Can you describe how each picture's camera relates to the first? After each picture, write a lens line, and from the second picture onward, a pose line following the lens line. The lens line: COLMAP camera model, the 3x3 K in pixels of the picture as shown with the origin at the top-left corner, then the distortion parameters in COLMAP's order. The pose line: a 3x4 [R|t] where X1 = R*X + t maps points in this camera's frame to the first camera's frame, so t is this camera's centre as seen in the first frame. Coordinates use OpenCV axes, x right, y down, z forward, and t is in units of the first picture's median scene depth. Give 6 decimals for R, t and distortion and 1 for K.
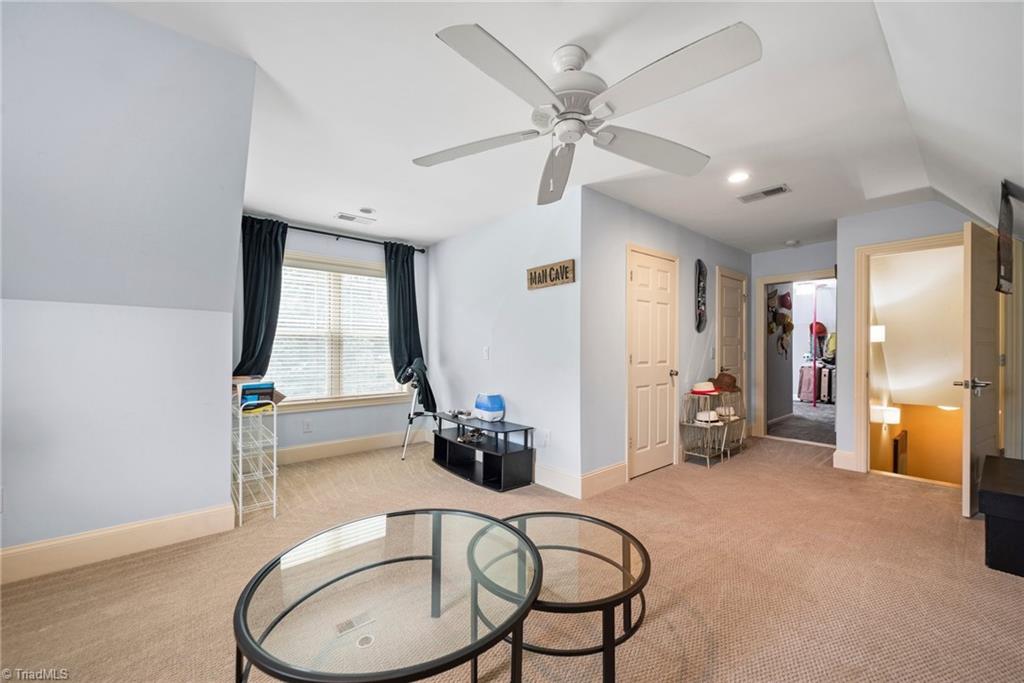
lens RADIAL K [[390.8, 0, 518.7], [0, 390.8, 348.6], [0, 0, 1]] dist [0.001496, -0.000075]
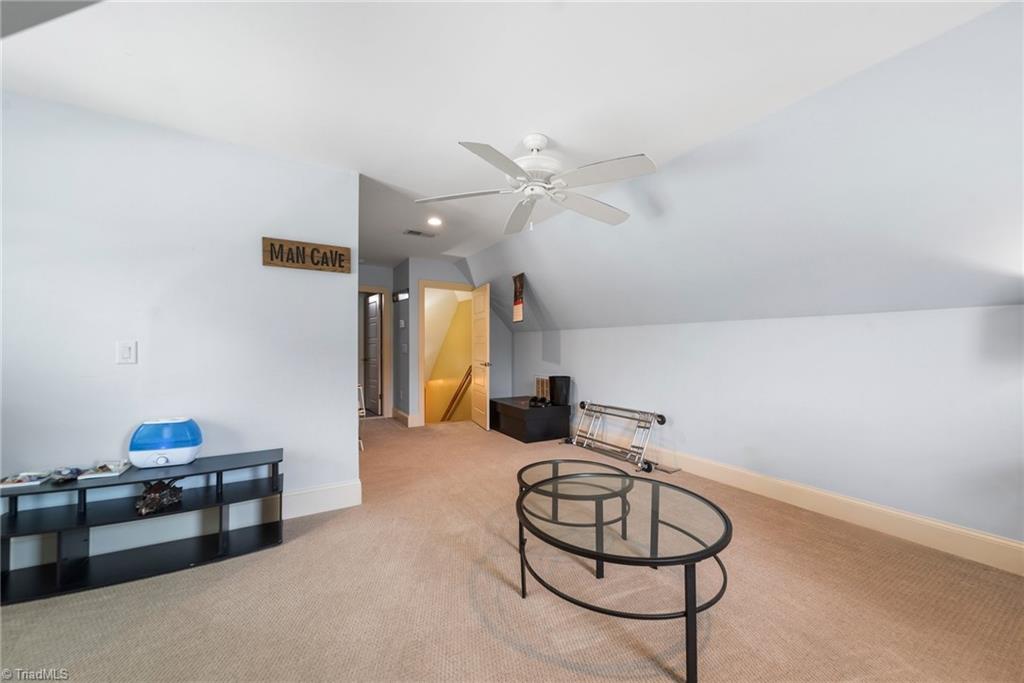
lens RADIAL K [[390.8, 0, 518.7], [0, 390.8, 348.6], [0, 0, 1]] dist [0.001496, -0.000075]
pose [[0.164325, -0.006894, 0.986382, -0.658134], [-0.009777, 0.999915, 0.008617, -0.005313], [-0.986358, -0.011060, 0.164243, 0.431278]]
